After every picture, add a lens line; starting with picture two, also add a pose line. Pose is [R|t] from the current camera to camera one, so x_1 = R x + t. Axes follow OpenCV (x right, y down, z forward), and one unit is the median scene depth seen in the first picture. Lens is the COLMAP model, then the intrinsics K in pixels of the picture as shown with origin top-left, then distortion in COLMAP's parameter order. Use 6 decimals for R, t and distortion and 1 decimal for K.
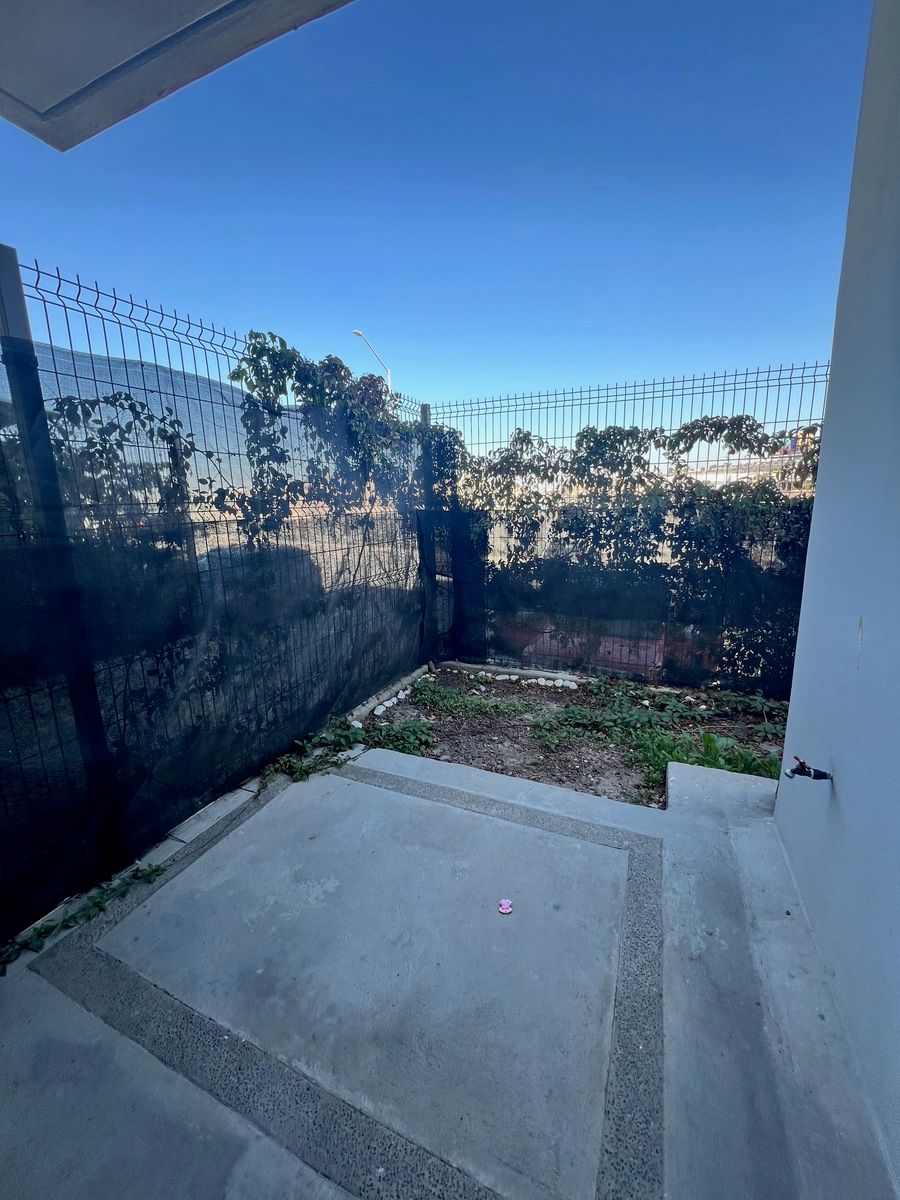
lens RADIAL K [[480.1, 0, 450.3], [0, 480.1, 601.6], [0, 0, 1]] dist [0.000305, 0.000680]
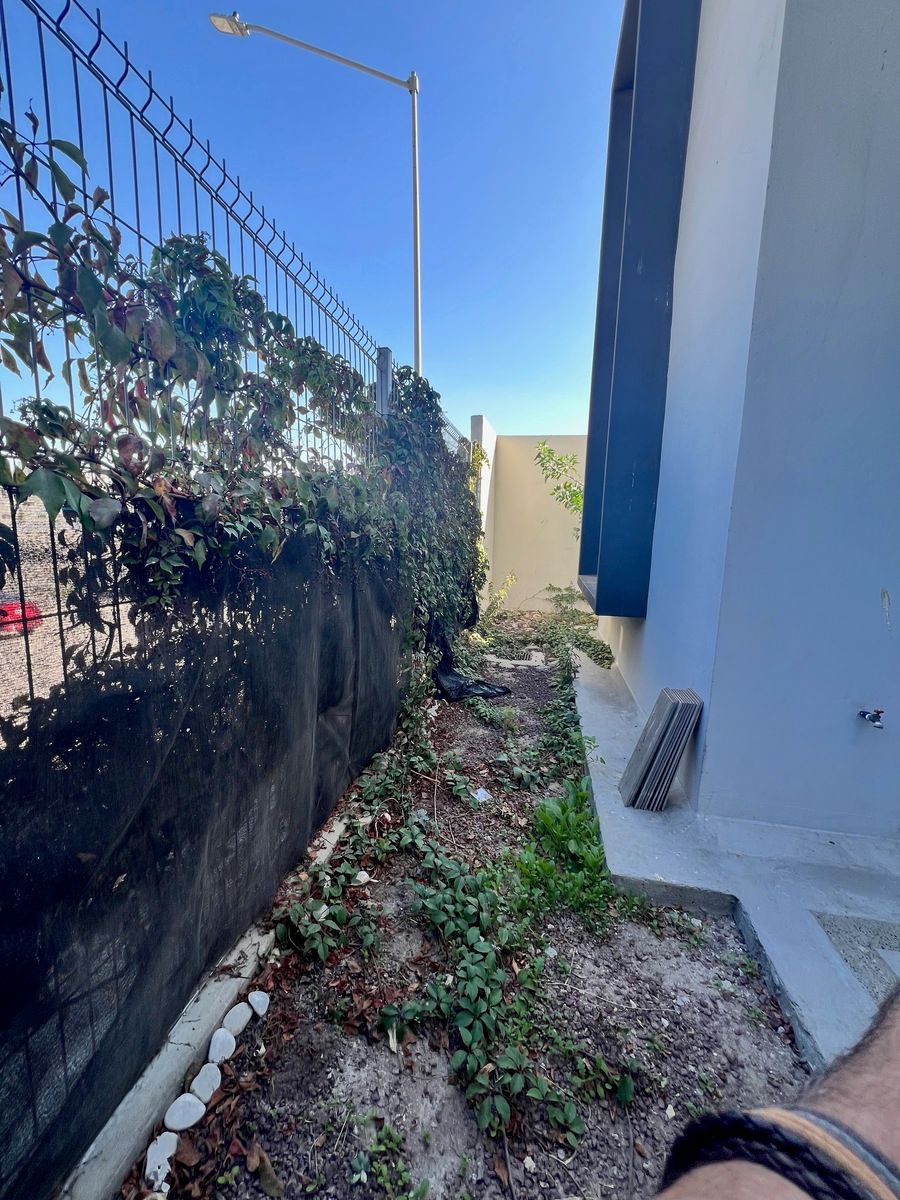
lens RADIAL K [[480.1, 0, 450.0], [0, 480.1, 598.7], [0, 0, 1]] dist [0.000305, 0.000680]
pose [[-0.231345, -0.132844, 0.963759, -0.075852], [0.173659, 0.969085, 0.175264, -0.148737], [-0.957247, 0.207912, -0.201123, 0.886265]]
